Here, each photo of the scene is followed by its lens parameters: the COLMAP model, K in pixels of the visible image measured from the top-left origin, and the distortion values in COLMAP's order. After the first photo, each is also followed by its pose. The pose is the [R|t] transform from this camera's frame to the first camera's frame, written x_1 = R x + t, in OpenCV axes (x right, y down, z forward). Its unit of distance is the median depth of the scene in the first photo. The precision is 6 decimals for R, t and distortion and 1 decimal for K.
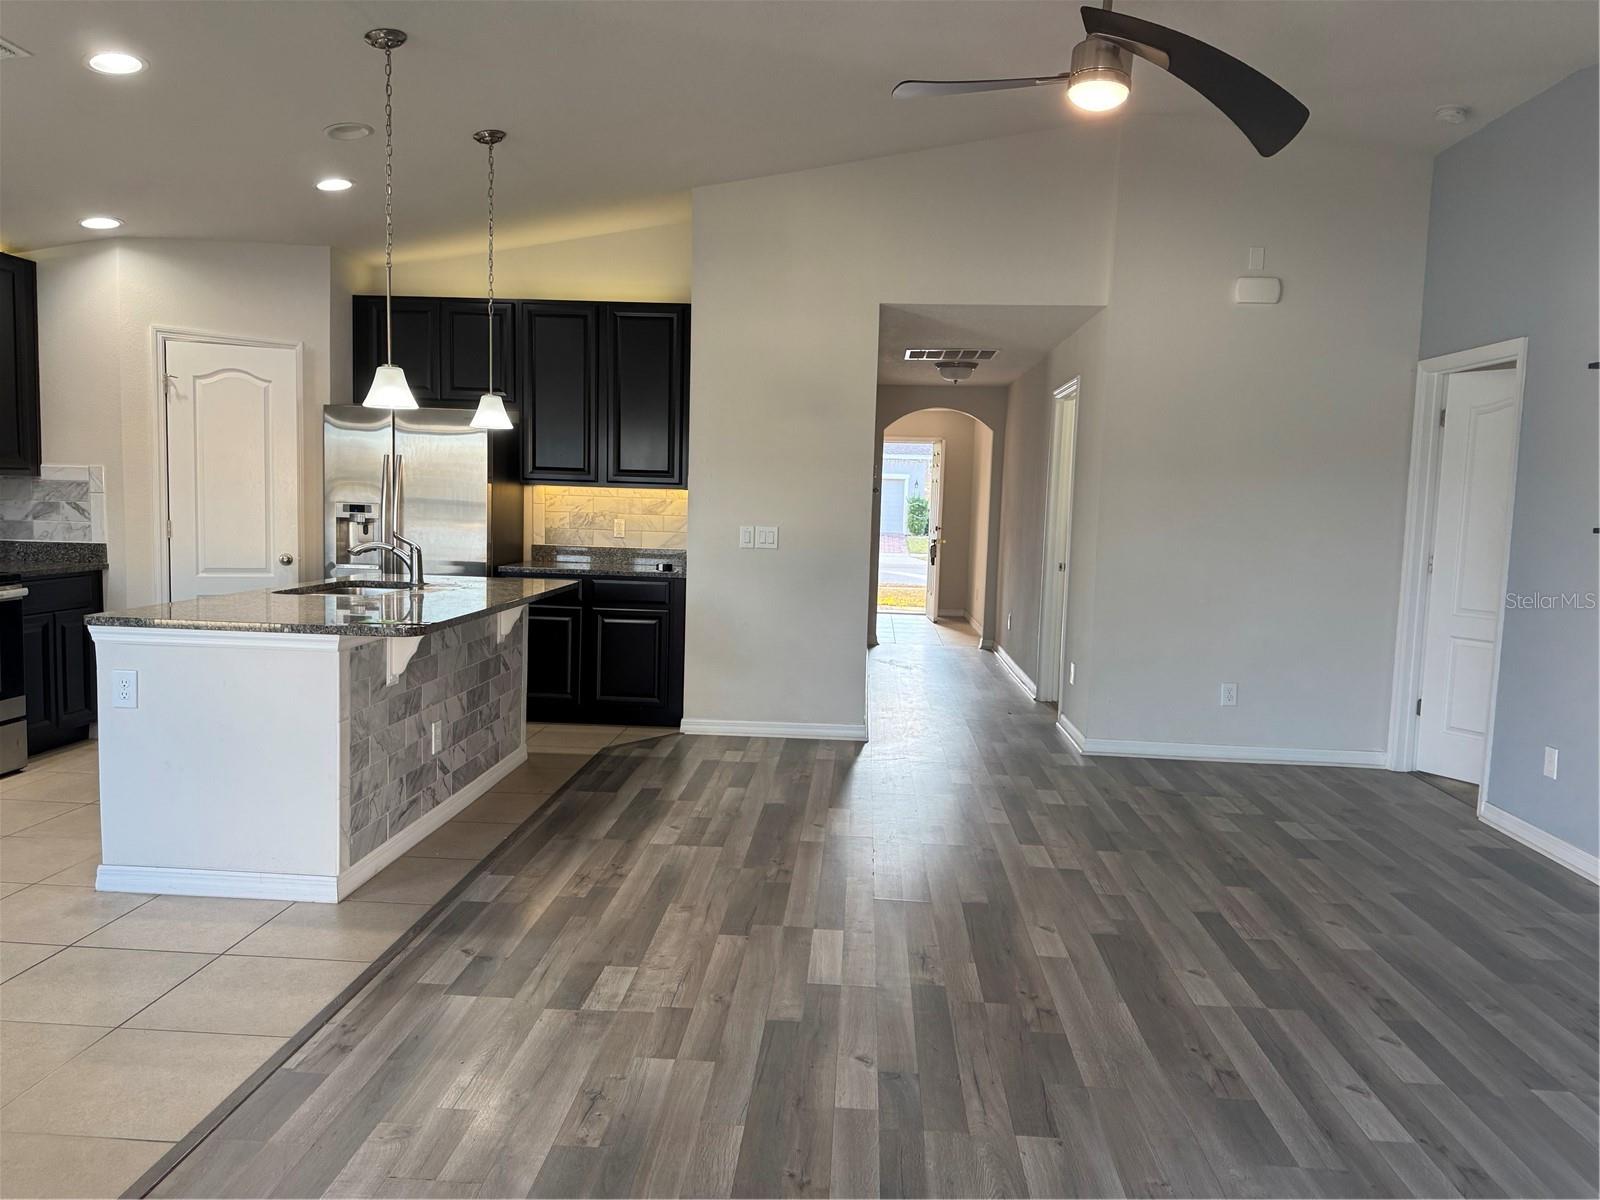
lens RADIAL K [[1127.2, 0, 799.6], [0, 1127.2, 598.6], [0, 0, 1]] dist [0.066713, -0.079428]
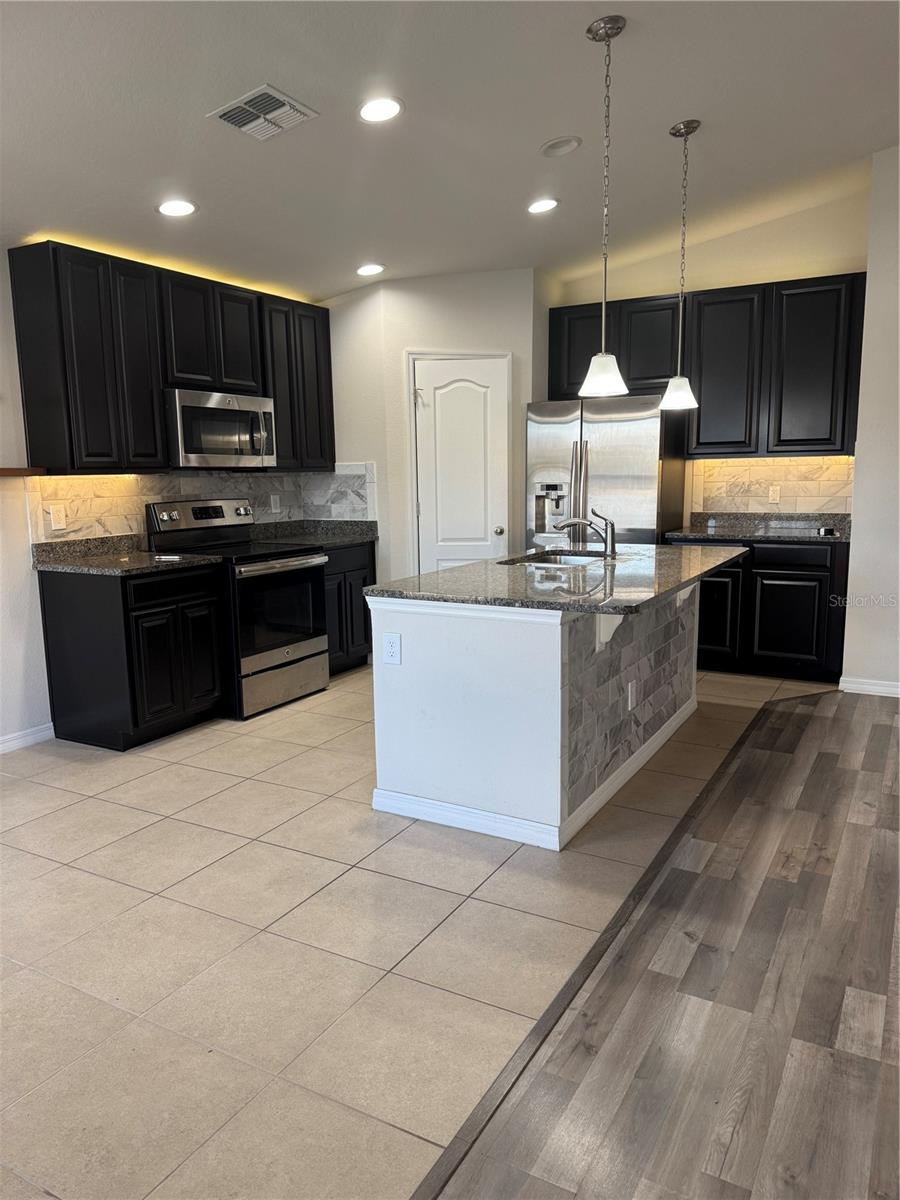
lens RADIAL K [[845.4, 0, 456.8], [0, 845.4, 598.5], [0, 0, 1]] dist [0.066713, -0.079428]
pose [[0.900030, 0.024317, -0.435148, -0.110807], [0.002711, 0.998111, 0.061382, -0.021843], [0.435819, -0.056425, 0.898264, 0.180321]]
